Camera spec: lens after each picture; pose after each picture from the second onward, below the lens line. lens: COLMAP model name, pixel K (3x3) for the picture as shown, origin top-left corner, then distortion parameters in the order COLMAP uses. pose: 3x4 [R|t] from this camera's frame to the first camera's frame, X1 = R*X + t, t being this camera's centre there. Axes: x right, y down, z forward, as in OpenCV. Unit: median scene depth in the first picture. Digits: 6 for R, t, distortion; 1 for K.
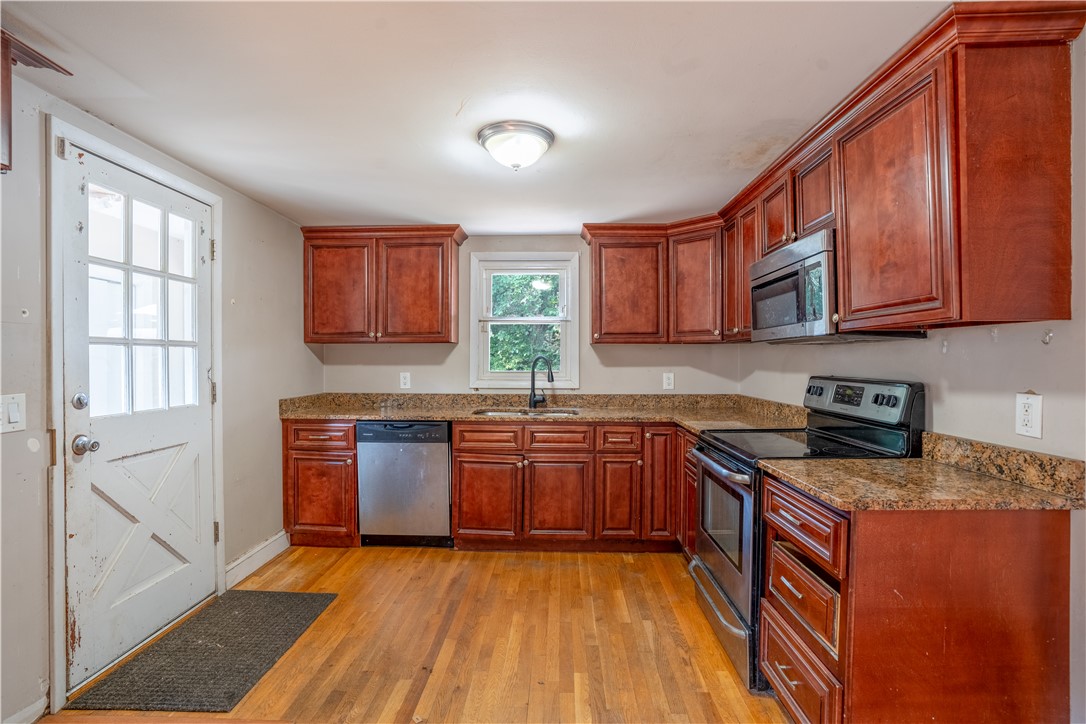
lens RADIAL K [[504.2, 0, 539.9], [0, 504.2, 362.2], [0, 0, 1]] dist [-0.076984, 0.028392]
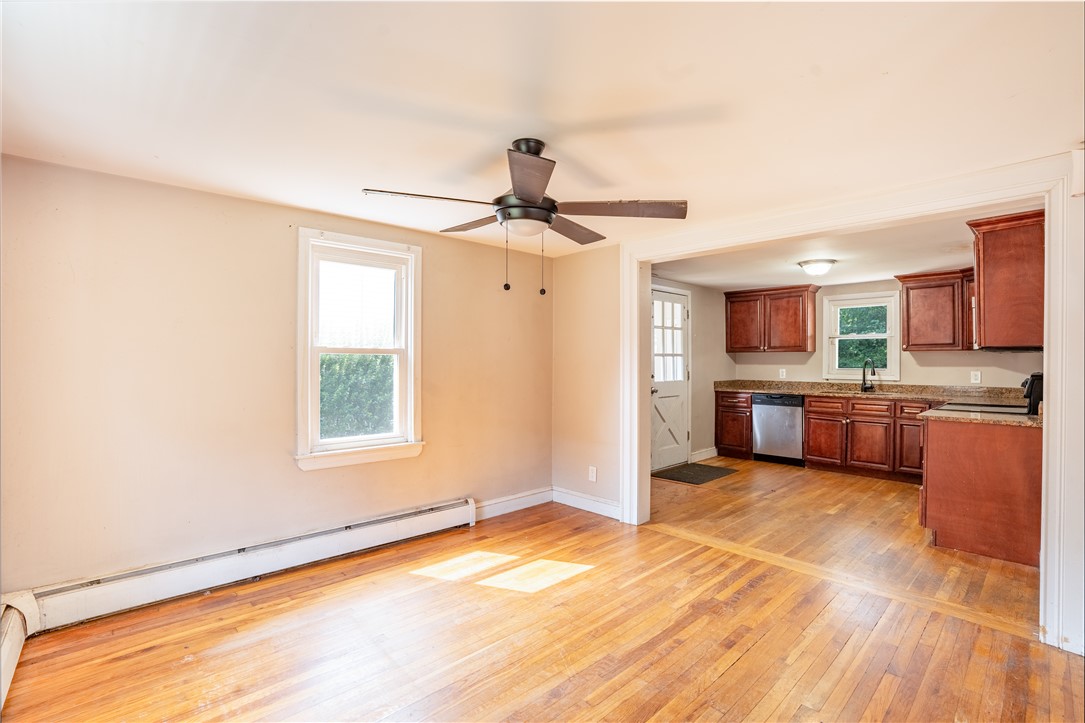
lens RADIAL K [[503.7, 0, 539.4], [0, 503.7, 361.7], [0, 0, 1]] dist [-0.076984, 0.028392]
pose [[0.702457, 0.001943, -0.711723, 0.425149], [-0.003894, 0.999992, -0.001114, 0.000947], [0.711715, 0.003554, 0.702459, -0.945236]]
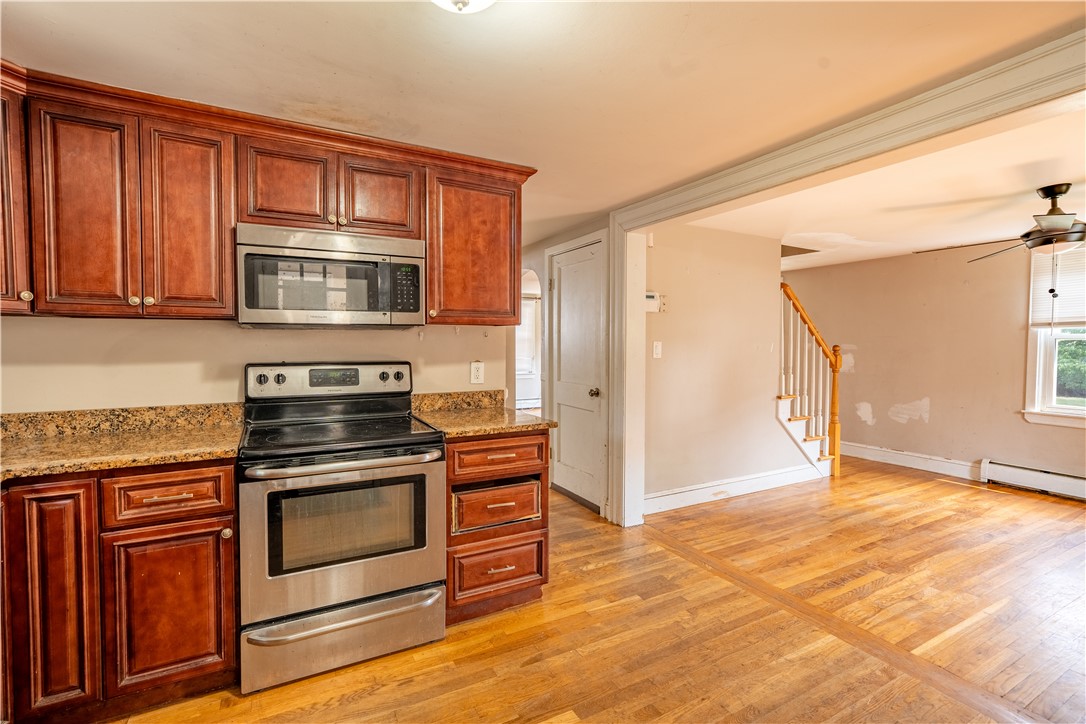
lens RADIAL K [[493.3, 0, 549.5], [0, 493.3, 358.4], [0, 0, 1]] dist [-0.001885, 0.006717]
pose [[-0.511769, -0.031723, 0.858537, -0.386438], [0.000743, 0.999301, 0.037367, -0.010853], [-0.859123, 0.019762, -0.511388, 0.792893]]
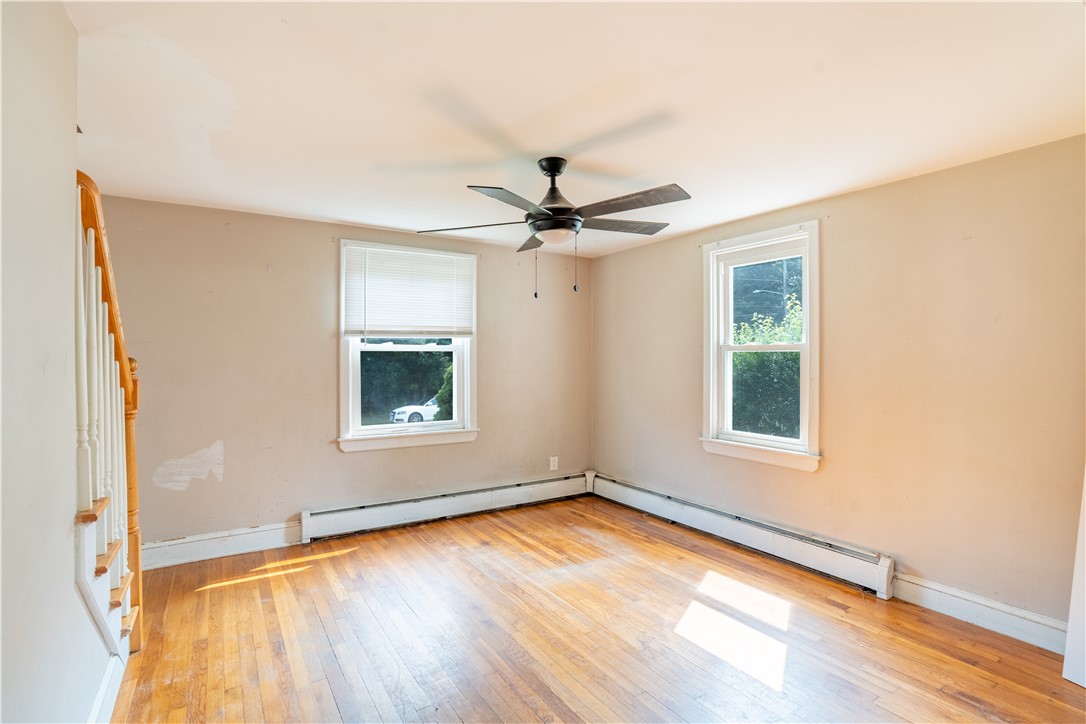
lens RADIAL K [[504.2, 0, 539.9], [0, 504.2, 362.2], [0, 0, 1]] dist [-0.076984, 0.028392]
pose [[-0.822965, -0.000559, -0.568092, 0.377764], [-0.007534, 0.999922, 0.009930, 0.001240], [0.568042, 0.012452, -0.822905, 0.123654]]
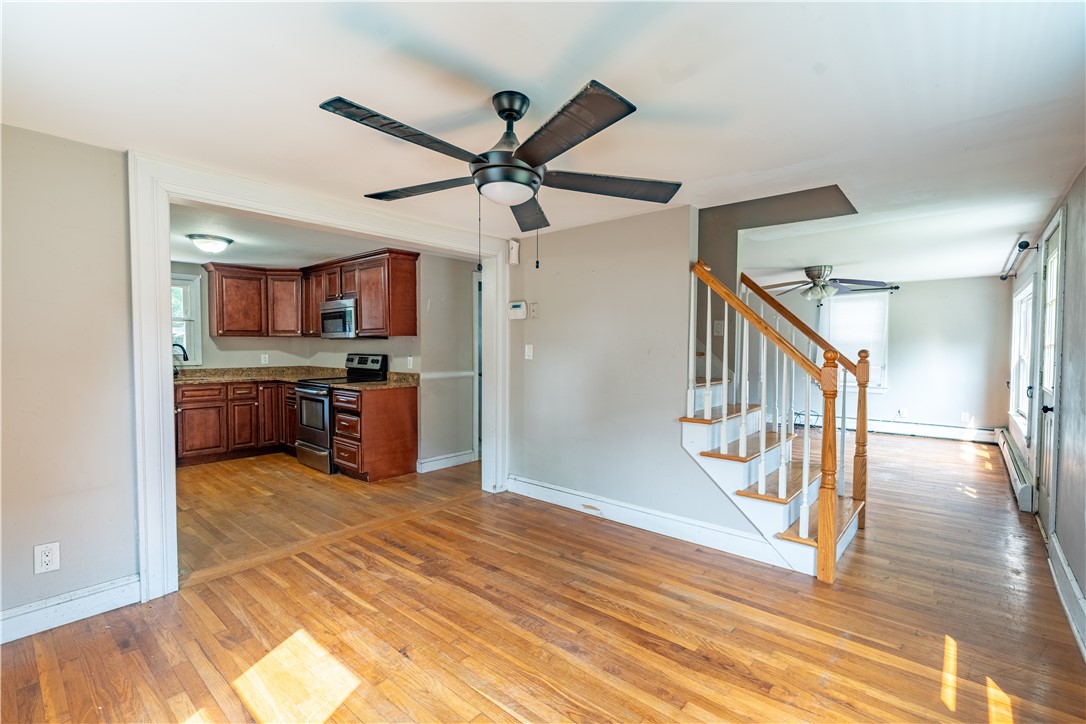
lens RADIAL K [[486.4, 0, 545.1], [0, 486.4, 361.6], [0, 0, 1]] dist [-0.000870, 0.000326]
pose [[0.627782, -0.024670, 0.777998, -0.498221], [0.001968, 0.999545, 0.030107, -0.001087], [-0.778387, -0.017369, 0.627545, -0.886118]]
